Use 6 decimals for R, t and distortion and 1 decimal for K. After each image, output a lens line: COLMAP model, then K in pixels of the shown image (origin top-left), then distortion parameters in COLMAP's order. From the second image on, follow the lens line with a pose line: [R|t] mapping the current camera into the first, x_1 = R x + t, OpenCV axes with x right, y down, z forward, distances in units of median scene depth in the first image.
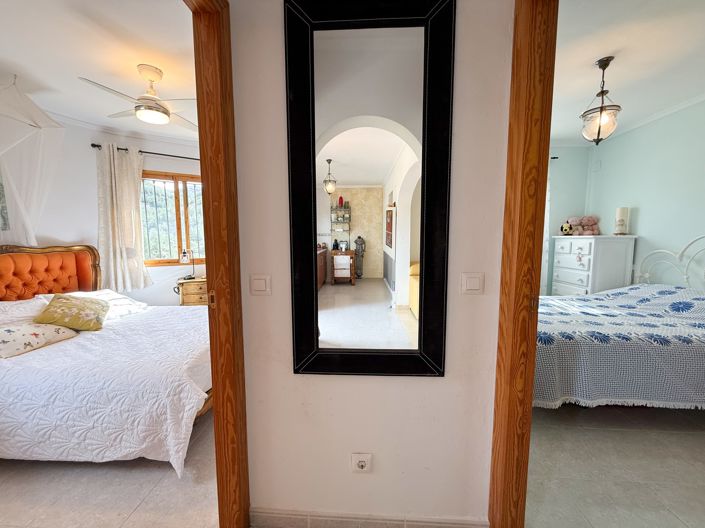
lens RADIAL K [[279.1, 0, 351.0], [0, 279.1, 264.6], [0, 0, 1]] dist [0.000465, -0.000868]
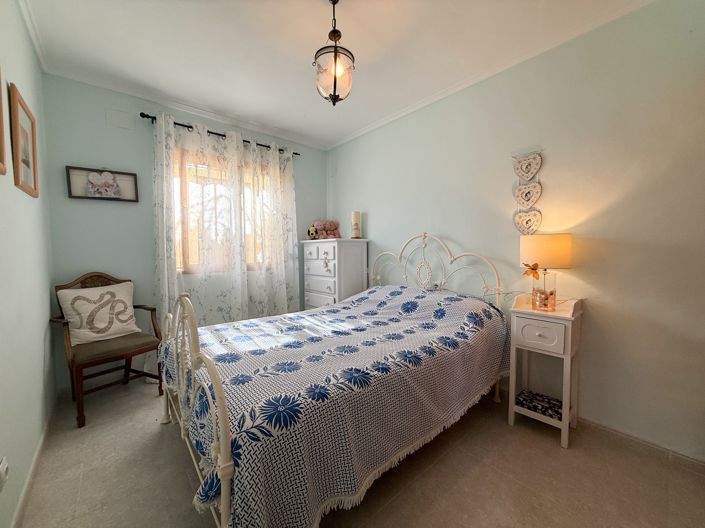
lens RADIAL K [[279.1, 0, 351.5], [0, 279.1, 264.6], [0, 0, 1]] dist [0.000465, -0.000868]
pose [[0.711498, -0.037849, 0.701669, 0.267482], [0.072030, 0.997217, -0.019248, 0.003990], [-0.698987, 0.064236, 0.712243, 0.328627]]
